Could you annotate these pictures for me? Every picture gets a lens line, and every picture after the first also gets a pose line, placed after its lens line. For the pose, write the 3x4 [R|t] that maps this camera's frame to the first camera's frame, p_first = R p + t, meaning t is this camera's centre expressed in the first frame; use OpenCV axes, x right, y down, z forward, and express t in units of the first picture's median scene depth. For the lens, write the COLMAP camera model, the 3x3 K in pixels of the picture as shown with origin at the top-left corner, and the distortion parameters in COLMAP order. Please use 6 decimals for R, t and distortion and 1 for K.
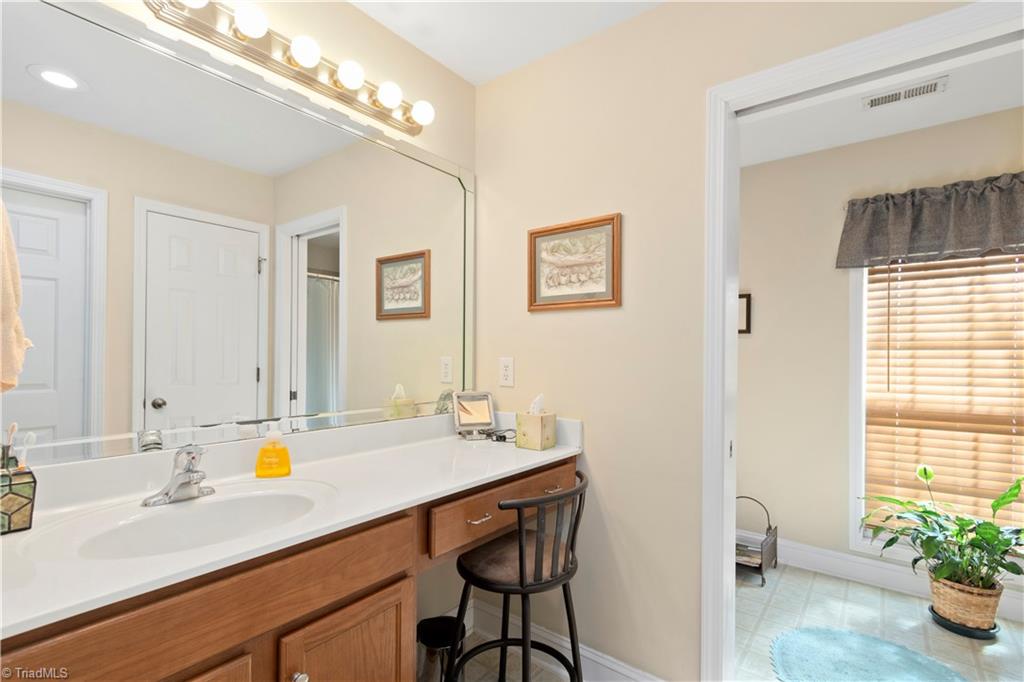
lens RADIAL K [[470.6, 0, 522.9], [0, 470.6, 353.8], [0, 0, 1]] dist [0.002786, 0.001002]
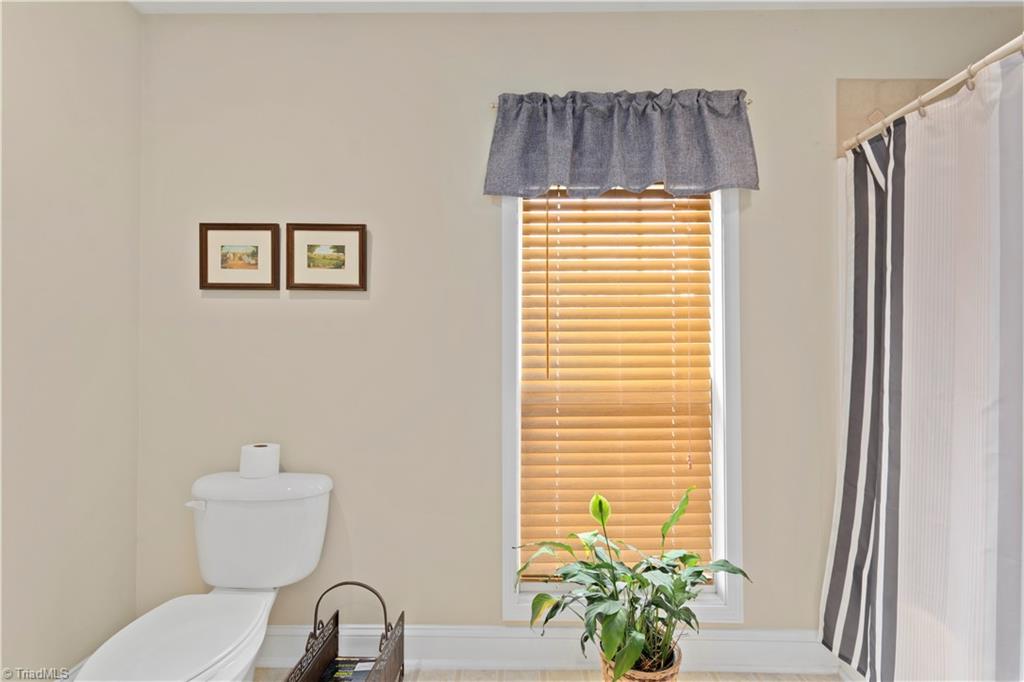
lens RADIAL K [[470.6, 0, 513.2], [0, 470.6, 340.9], [0, 0, 1]] dist [0.002786, 0.001002]
pose [[0.806083, -0.010822, 0.591703, 0.327098], [0.004334, 0.999914, 0.012383, 0.015918], [-0.591786, -0.007417, 0.806061, 0.475291]]
